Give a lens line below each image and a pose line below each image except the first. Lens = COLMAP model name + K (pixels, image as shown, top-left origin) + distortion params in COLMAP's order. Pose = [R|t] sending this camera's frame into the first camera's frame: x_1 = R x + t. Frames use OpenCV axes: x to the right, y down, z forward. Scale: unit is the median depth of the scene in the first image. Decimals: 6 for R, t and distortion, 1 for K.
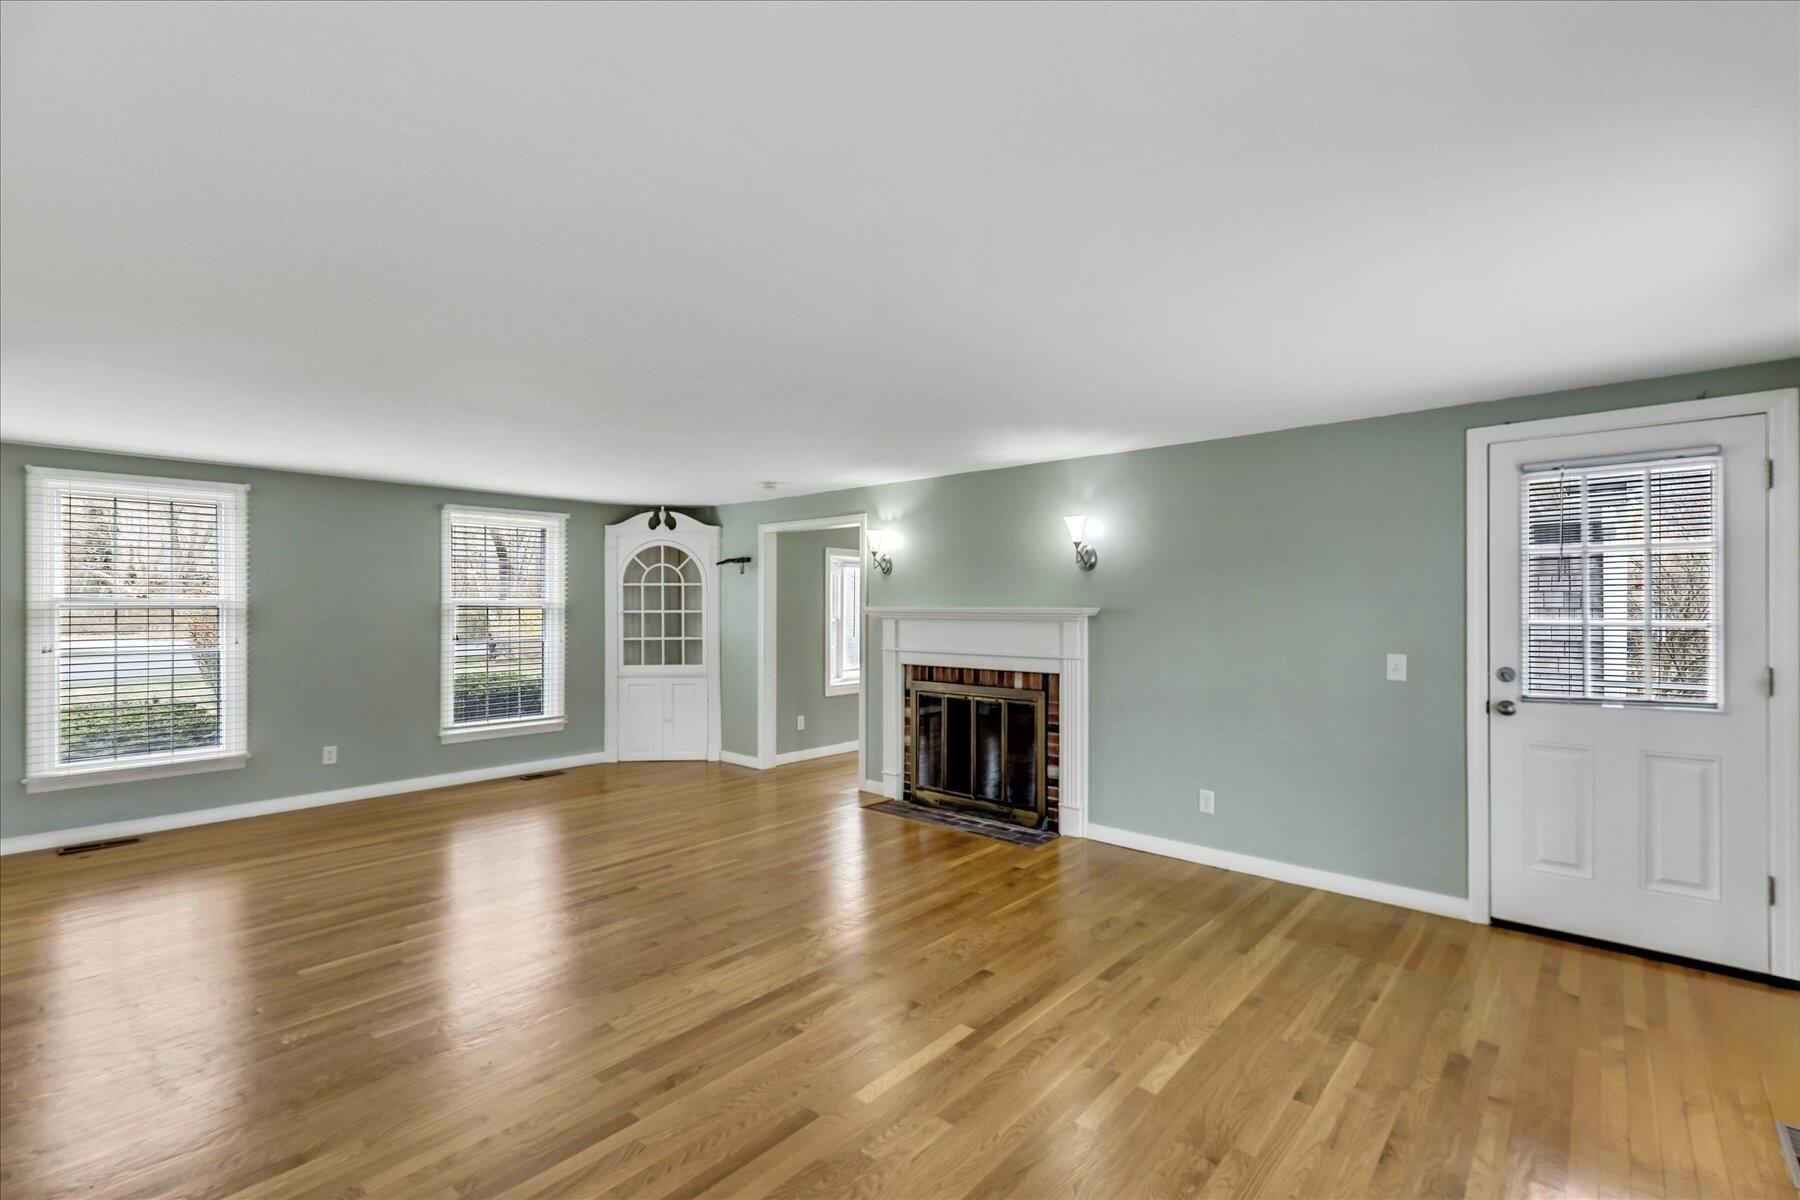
lens RADIAL K [[863.6, 0, 854.1], [0, 863.6, 606.4], [0, 0, 1]] dist [0.004189, 0.000459]
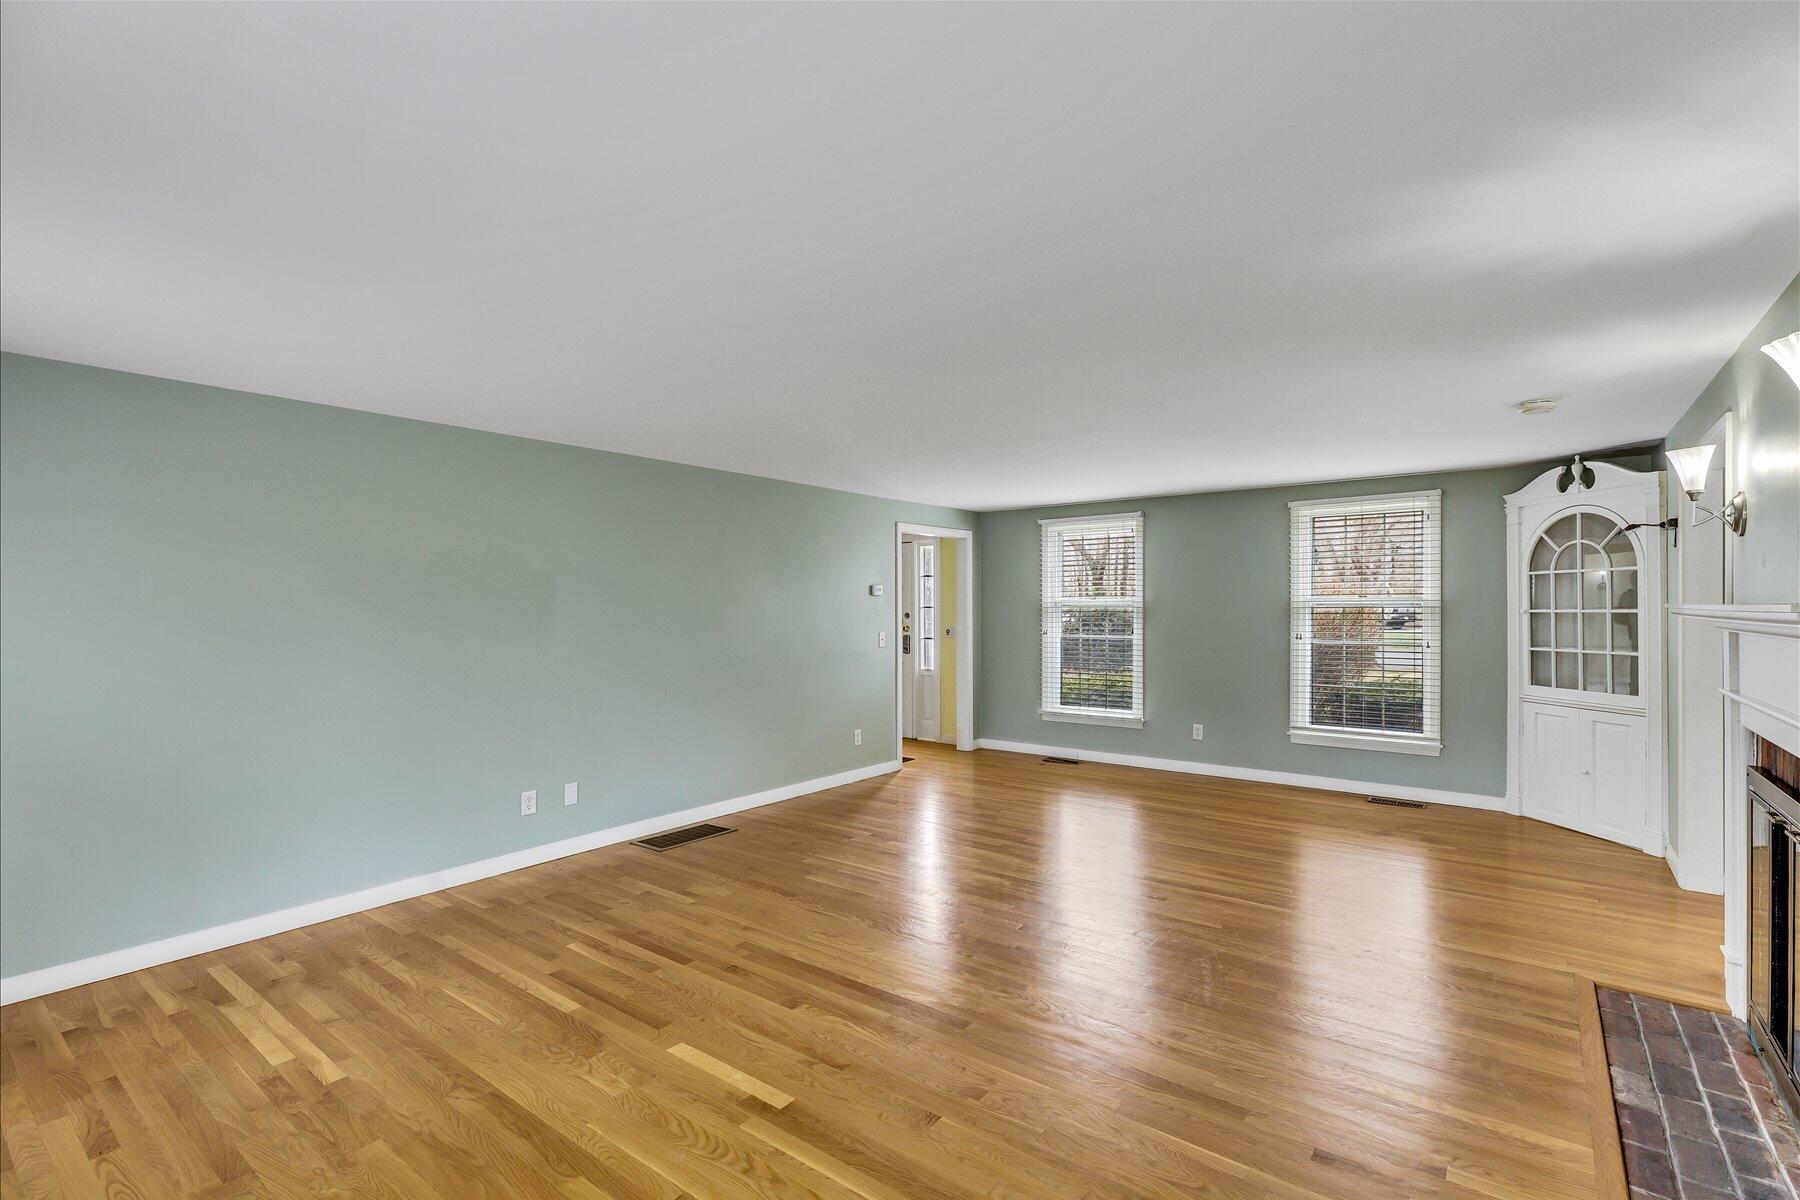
lens RADIAL K [[821.9, 0, 911.7], [0, 821.9, 601.9], [0, 0, 1]] dist [0.004779, -0.000863]
pose [[0.063060, -0.006020, -0.997992, 0.399381], [0.005725, 0.999968, -0.005670, -0.000281], [0.997993, -0.005356, 0.063092, 0.451660]]
